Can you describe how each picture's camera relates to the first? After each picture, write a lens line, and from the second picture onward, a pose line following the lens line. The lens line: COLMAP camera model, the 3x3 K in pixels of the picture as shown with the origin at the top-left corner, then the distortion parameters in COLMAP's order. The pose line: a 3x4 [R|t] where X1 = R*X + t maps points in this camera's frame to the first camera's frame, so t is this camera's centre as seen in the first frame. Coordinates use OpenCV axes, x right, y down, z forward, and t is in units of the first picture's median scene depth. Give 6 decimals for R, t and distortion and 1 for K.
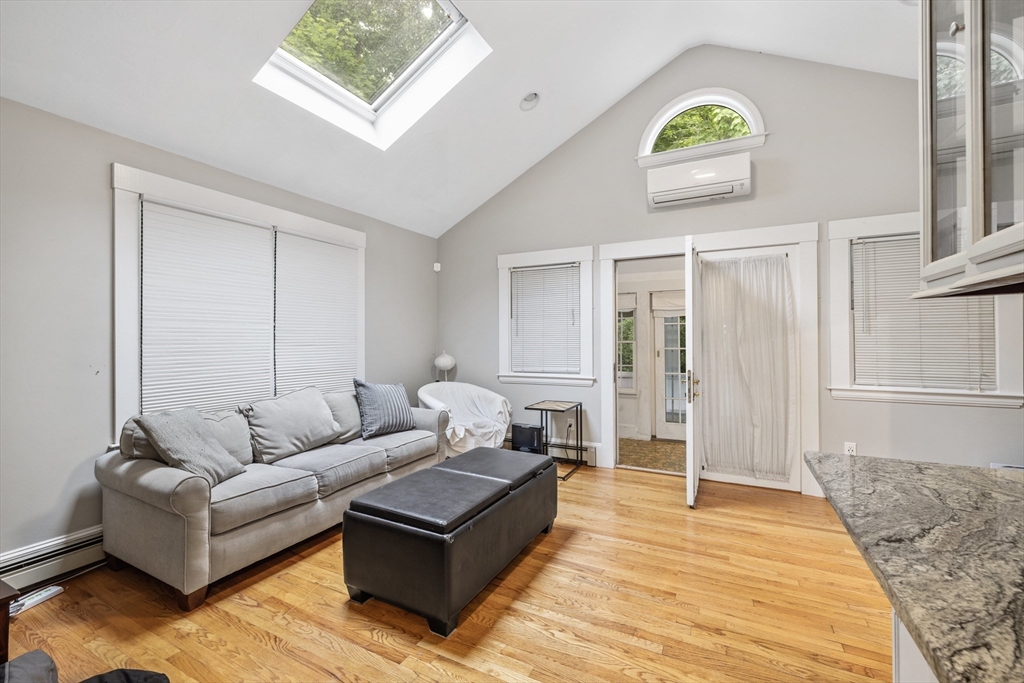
lens RADIAL K [[436.2, 0, 507.7], [0, 436.2, 336.2], [0, 0, 1]] dist [-0.000222, 0.000169]
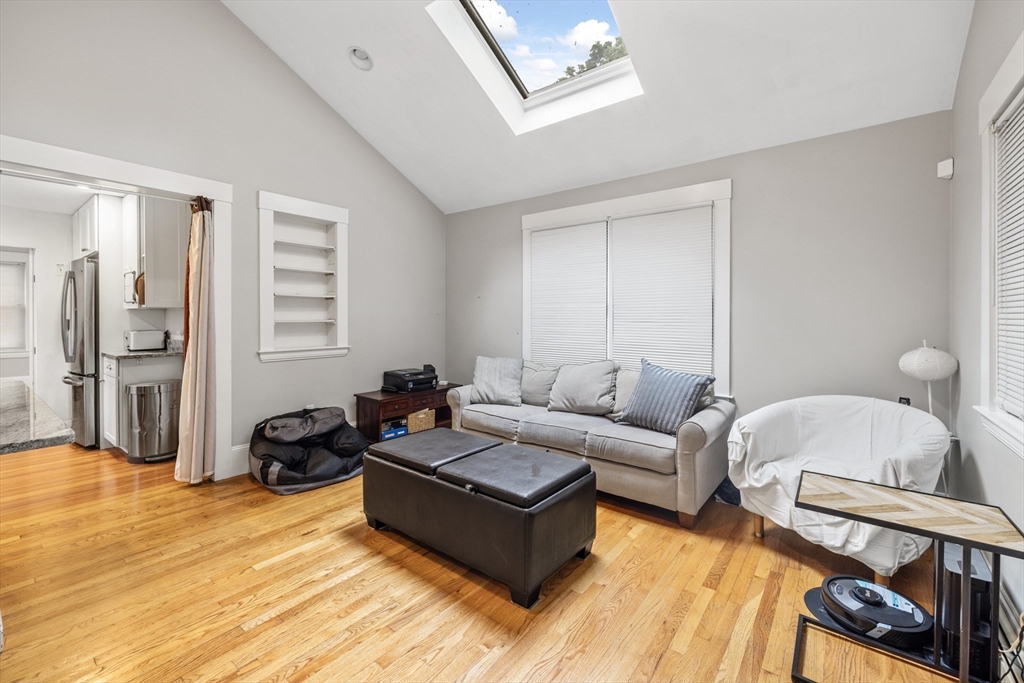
lens RADIAL K [[436.2, 0, 500.0], [0, 436.2, 319.1], [0, 0, 1]] dist [-0.000222, 0.000169]
pose [[-0.198807, 0.012111, -0.979964, 0.996870], [0.004866, 0.999924, 0.011370, 0.002411], [0.980027, -0.002508, -0.198851, 1.468503]]
